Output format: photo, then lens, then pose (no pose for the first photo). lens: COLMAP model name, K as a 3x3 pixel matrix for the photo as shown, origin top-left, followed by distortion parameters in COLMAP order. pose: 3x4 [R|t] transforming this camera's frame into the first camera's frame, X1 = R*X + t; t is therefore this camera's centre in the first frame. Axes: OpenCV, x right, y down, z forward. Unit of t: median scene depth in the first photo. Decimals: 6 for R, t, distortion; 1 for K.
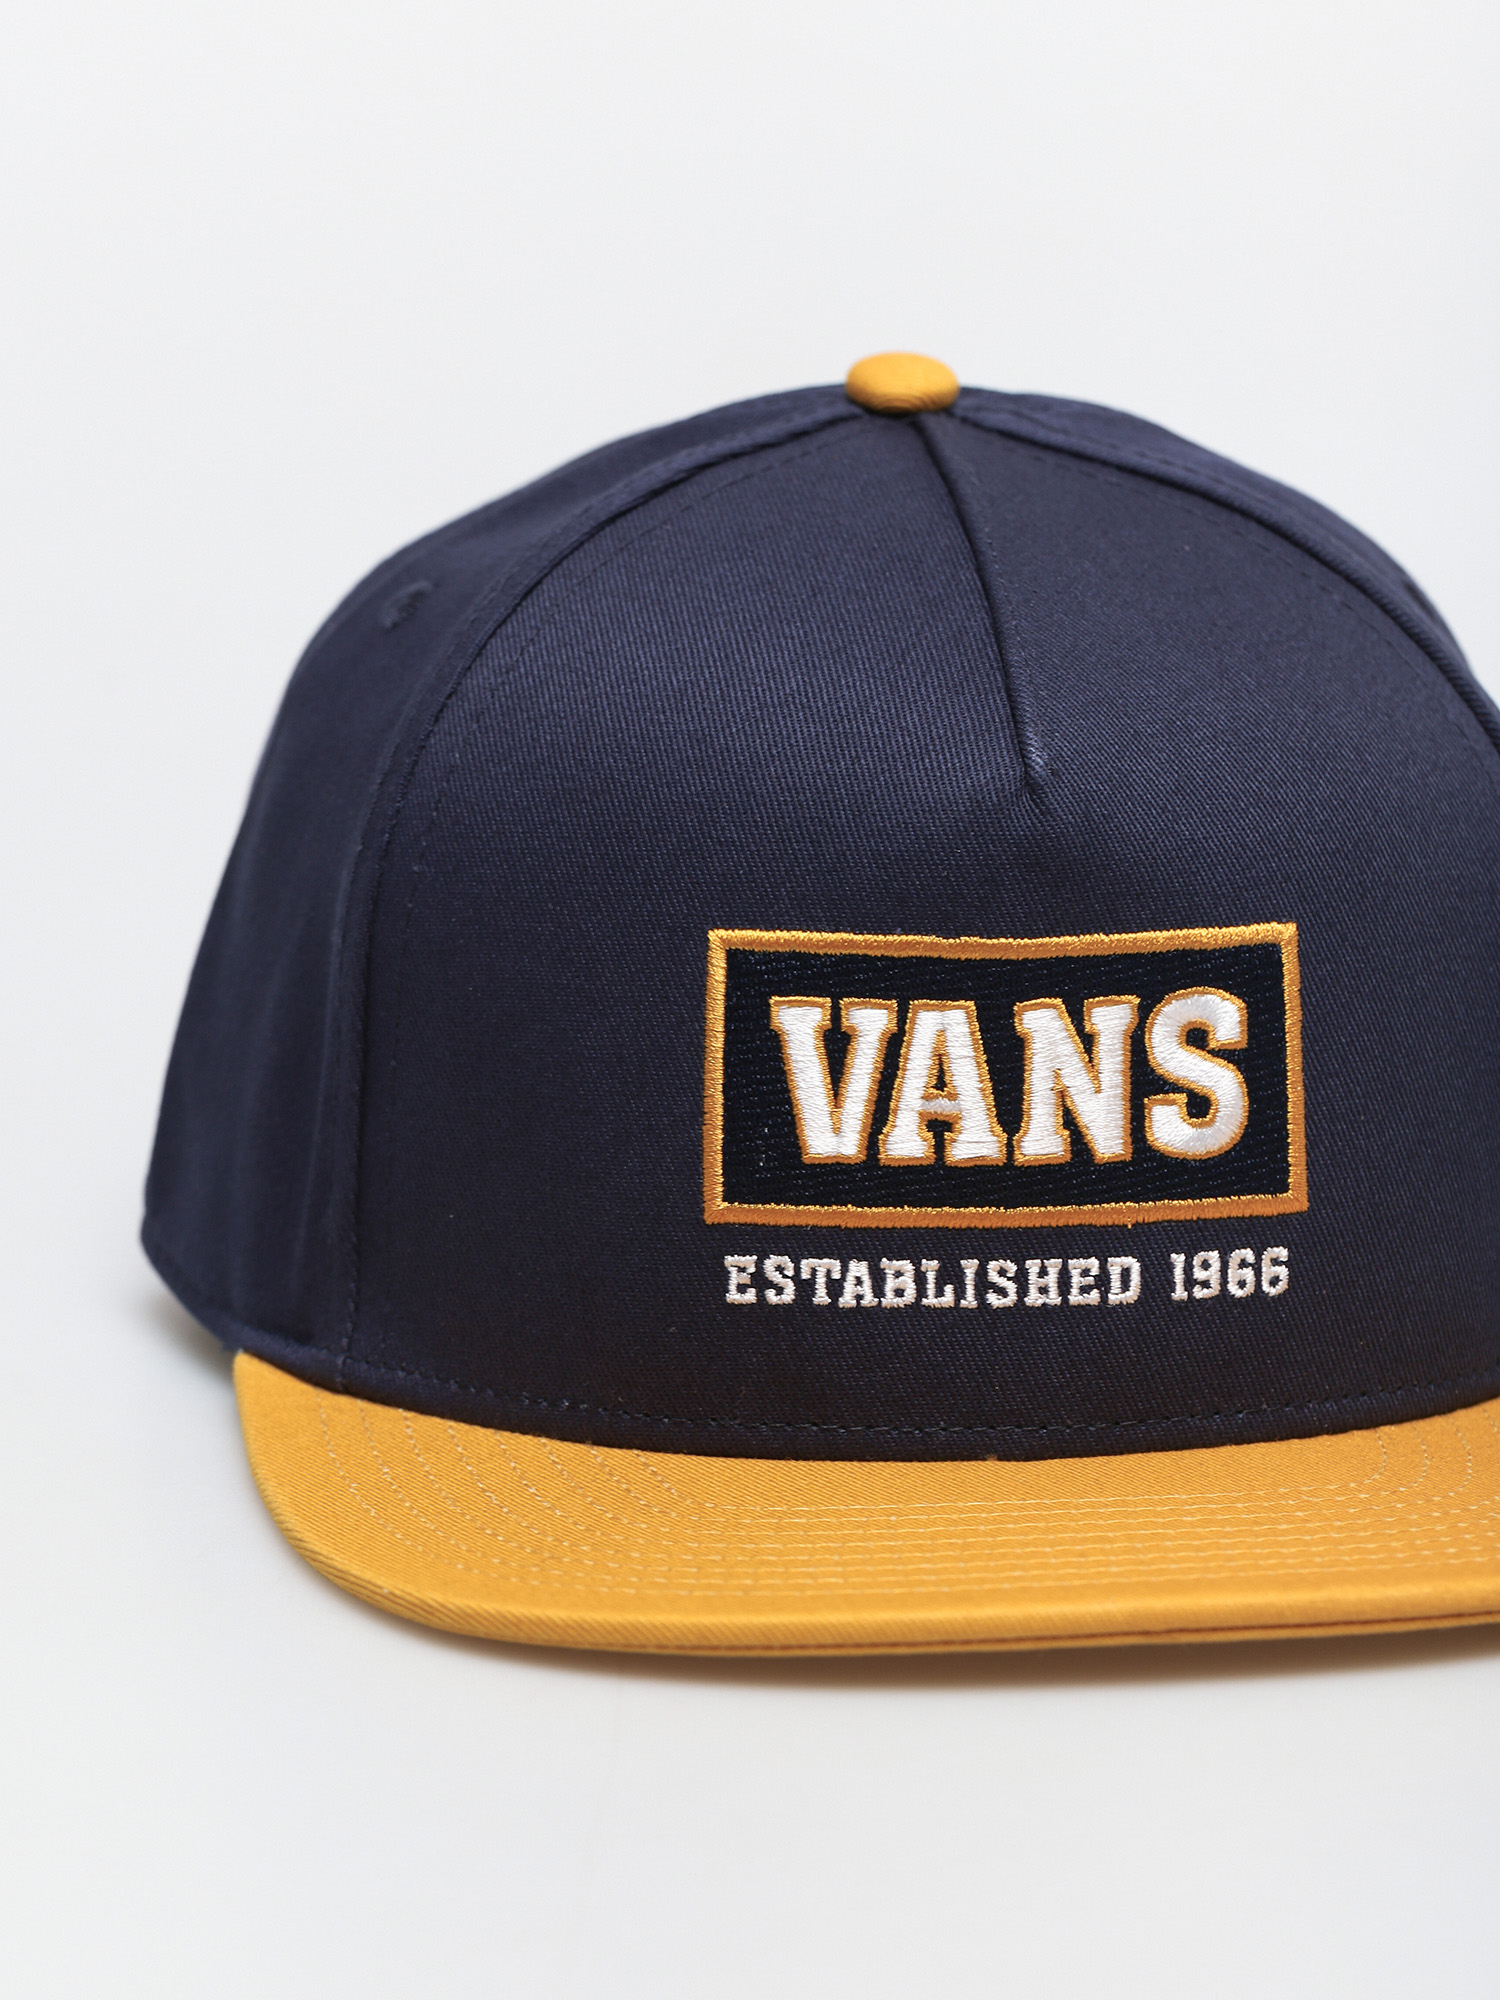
lens RADIAL K [[6526.3, 0, 750.9], [0, 6526.3, 997.7], [0, 0, 1]] dist [-0.633308, 0.000000]
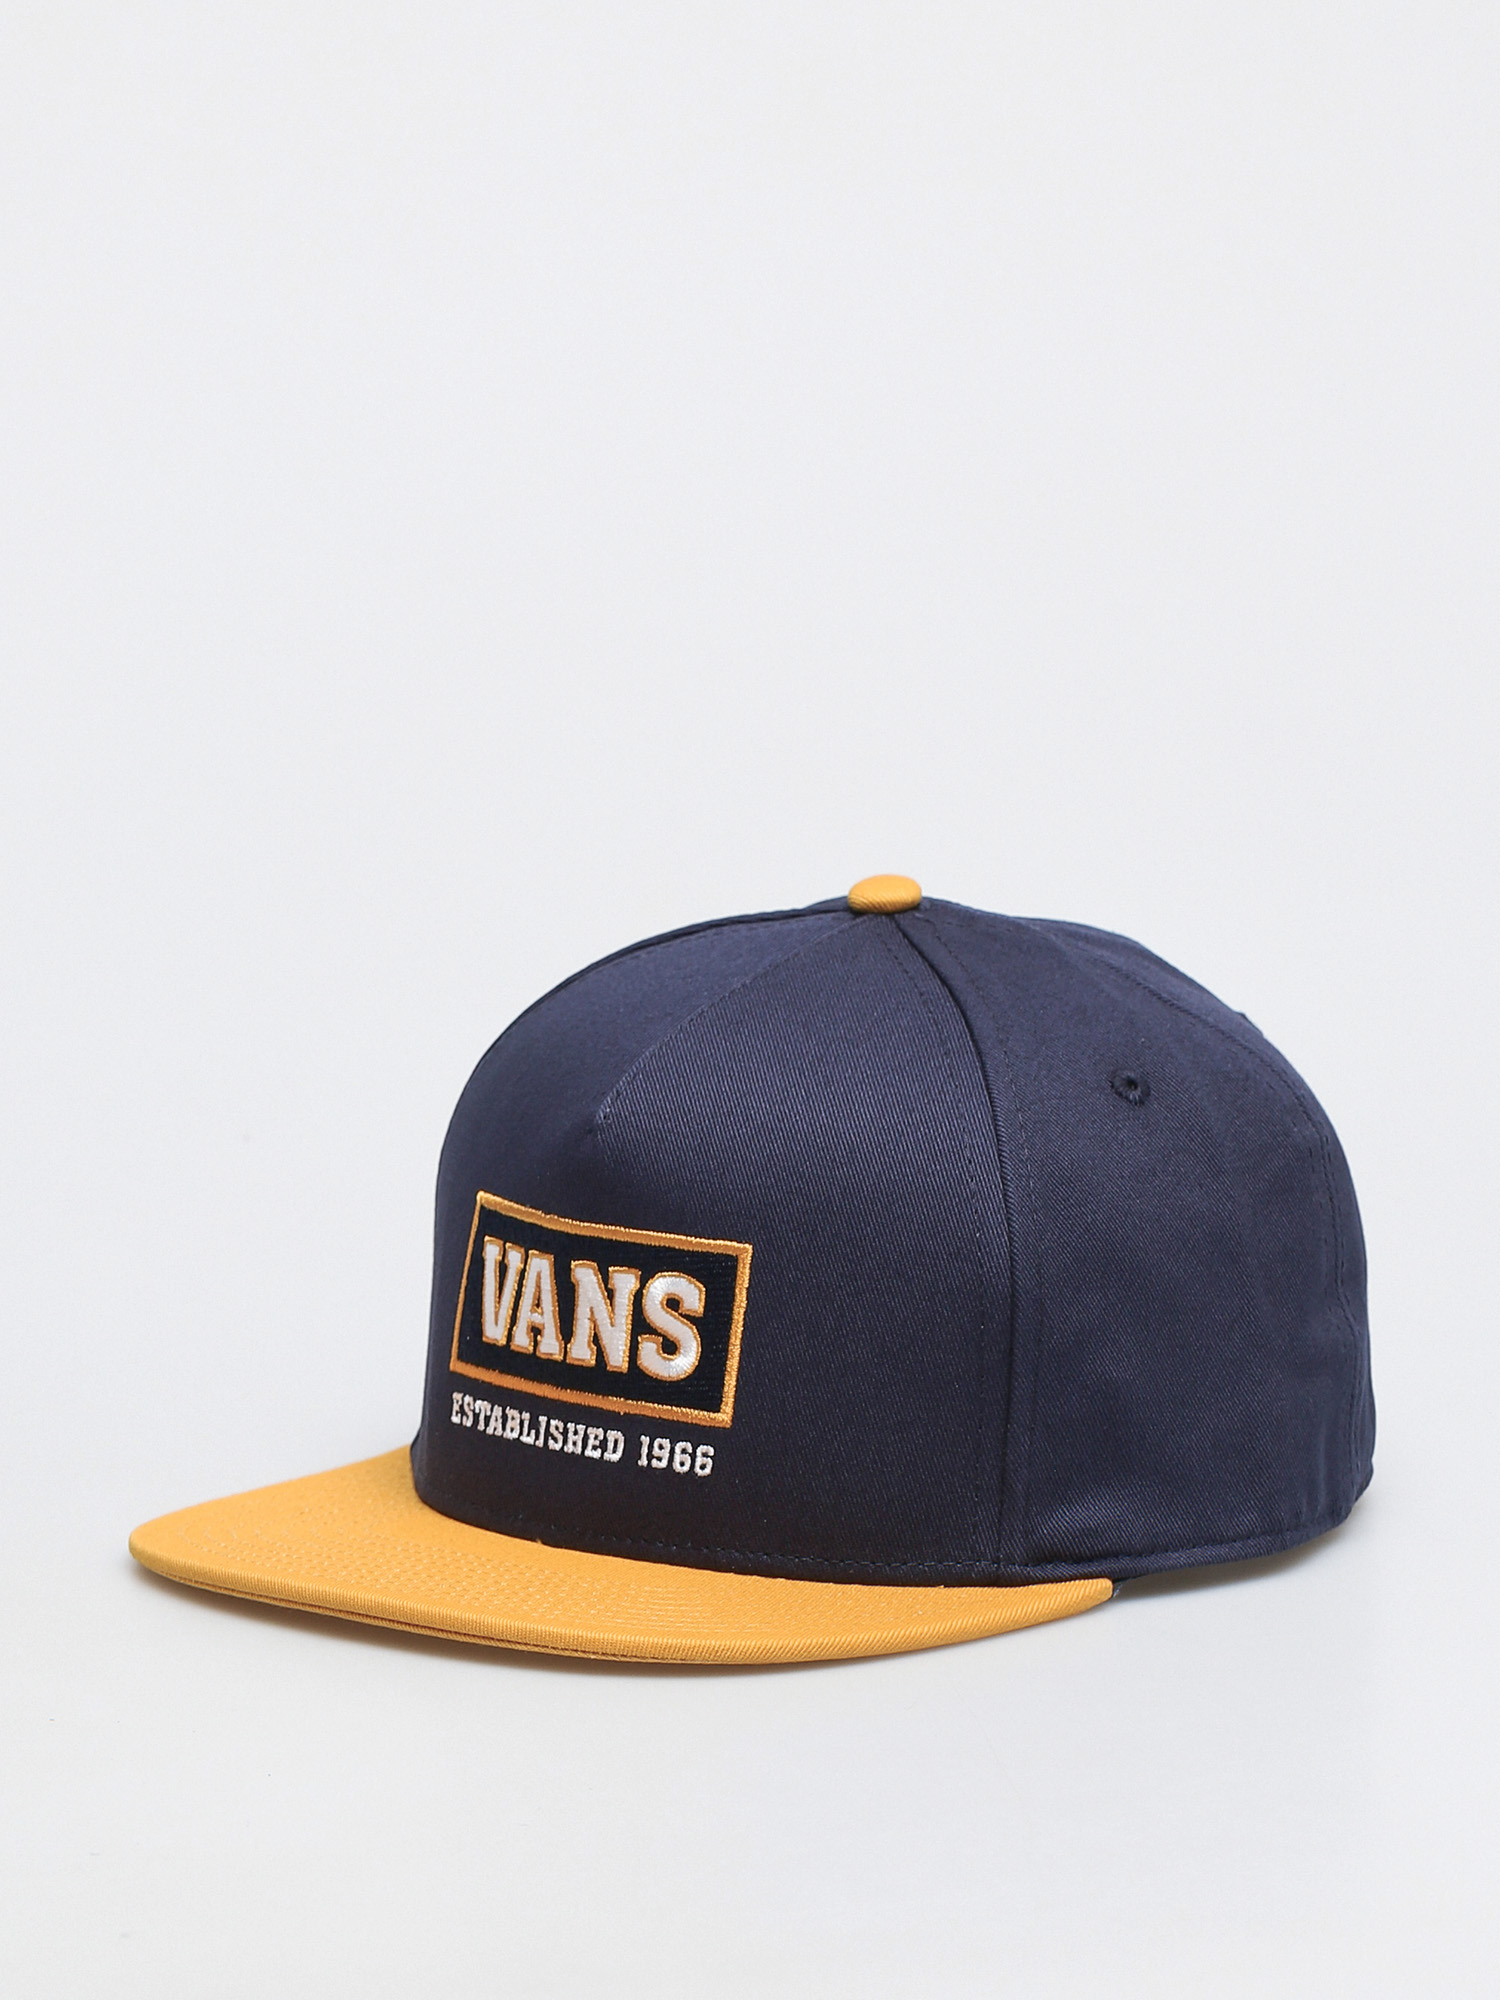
lens RADIAL K [[6526.3, 0, 750.3], [0, 6526.3, 1000.1], [0, 0, 1]] dist [-0.633308, 0.000000]
pose [[0.681119, 0.110252, -0.723824, 1.221236], [-0.163899, 0.986469, -0.003971, -0.063453], [0.713593, 0.121338, 0.689973, -0.086695]]
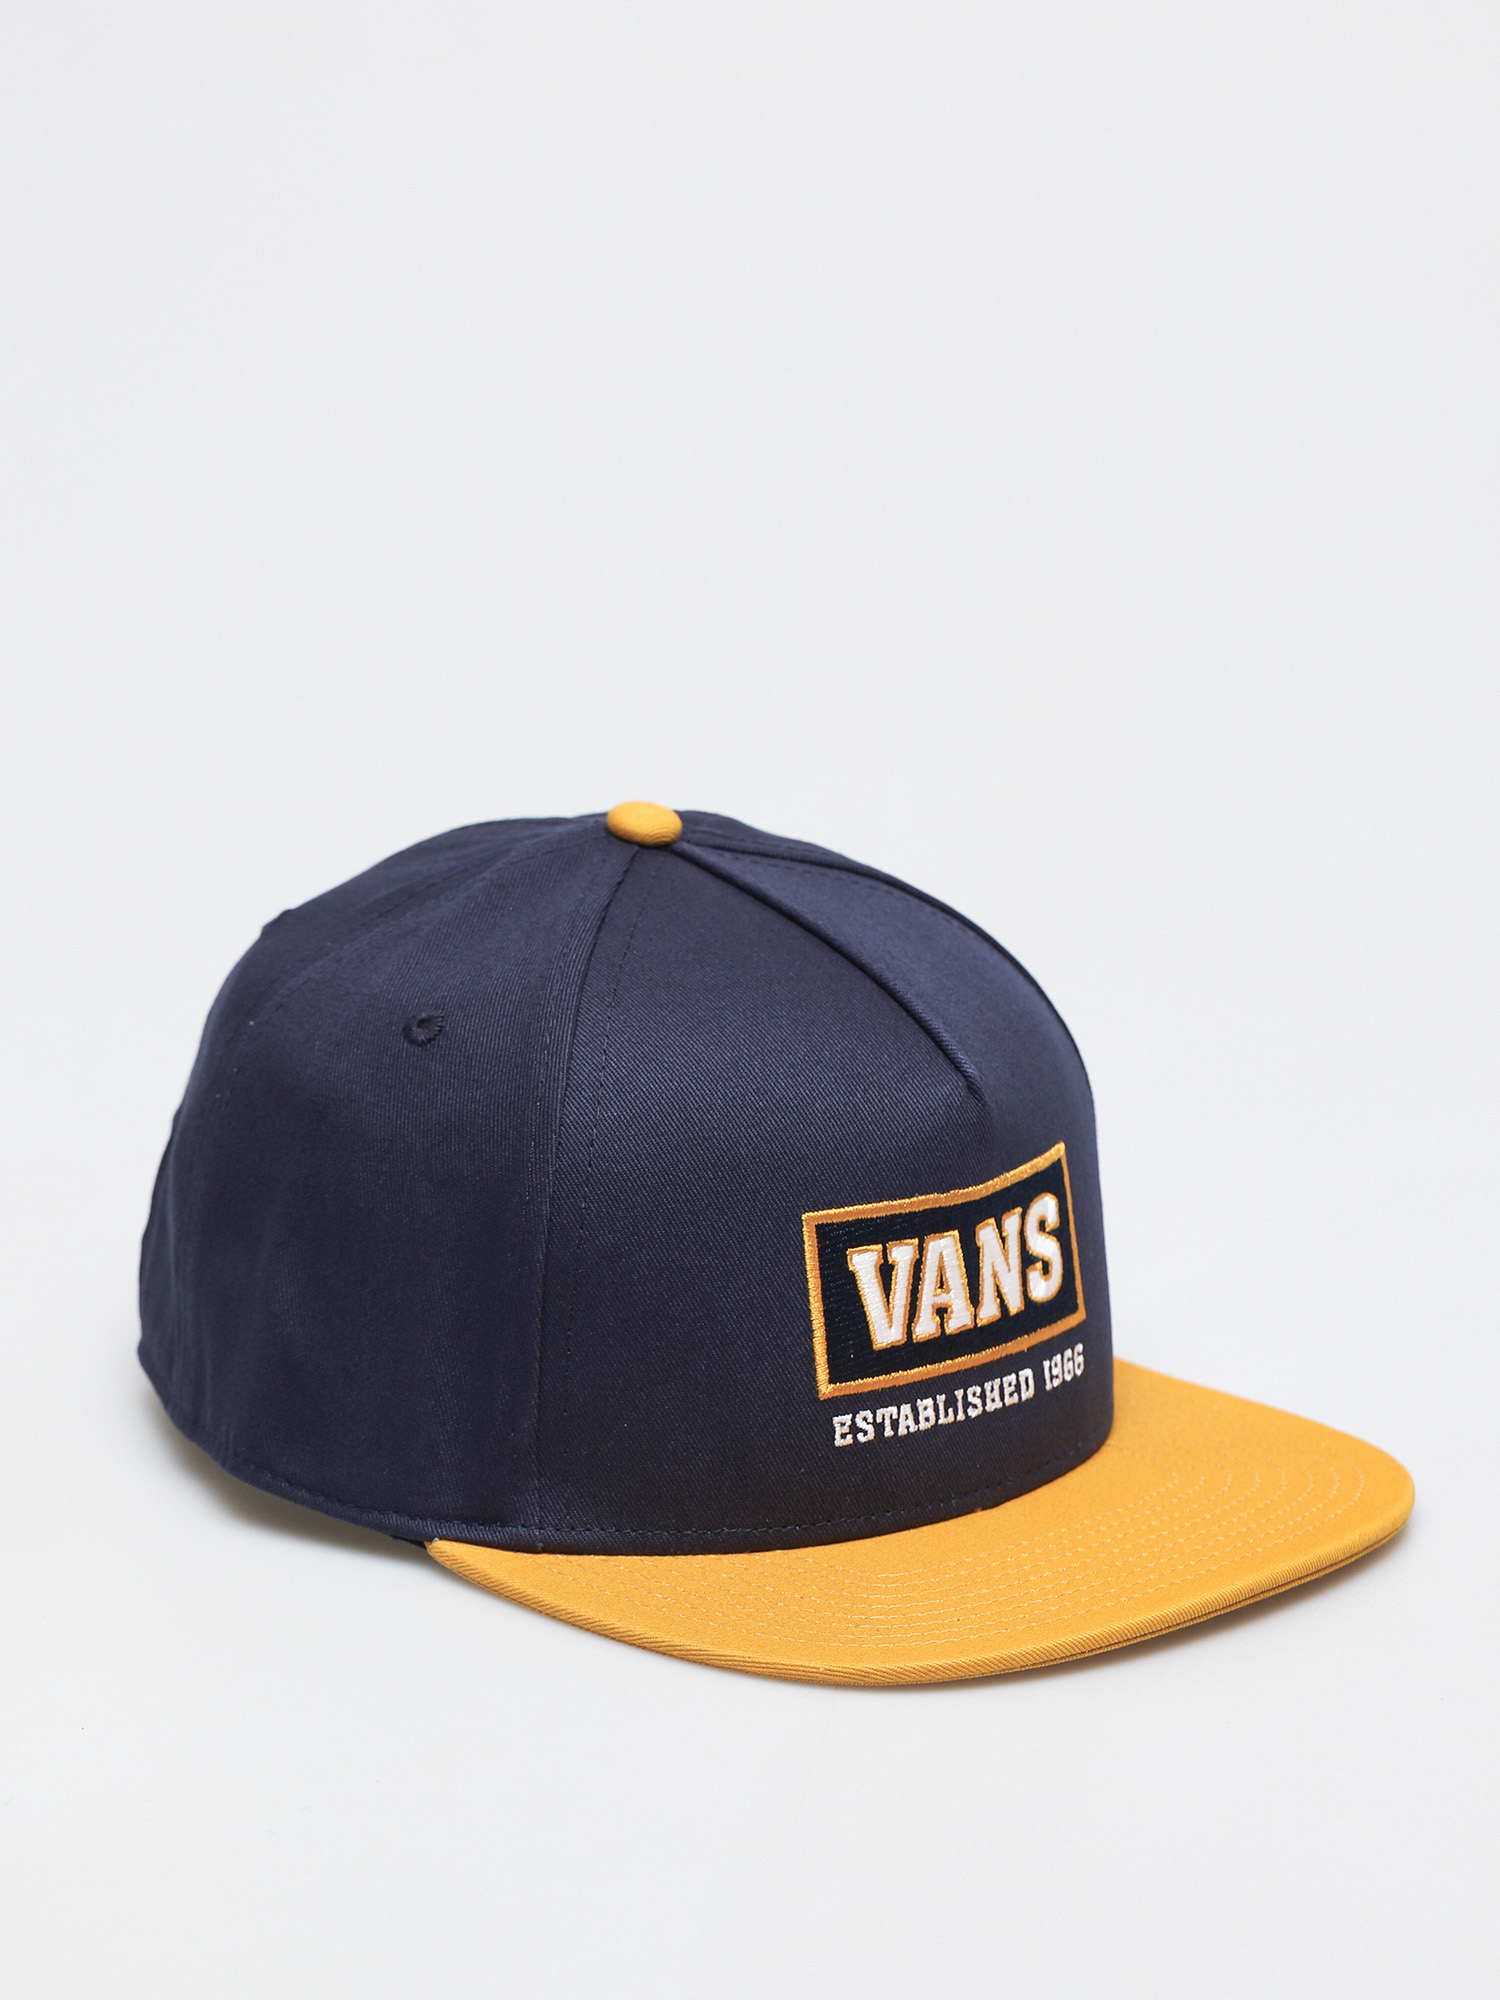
lens RADIAL K [[6526.3, 0, 750.3], [0, 6526.3, 1000.2], [0, 0, 1]] dist [-0.633308, 0.000000]
pose [[0.778850, -0.155235, 0.607696, -0.948891], [0.112915, 0.987761, 0.107606, -0.228472], [-0.616962, -0.015191, 0.786846, -0.208431]]
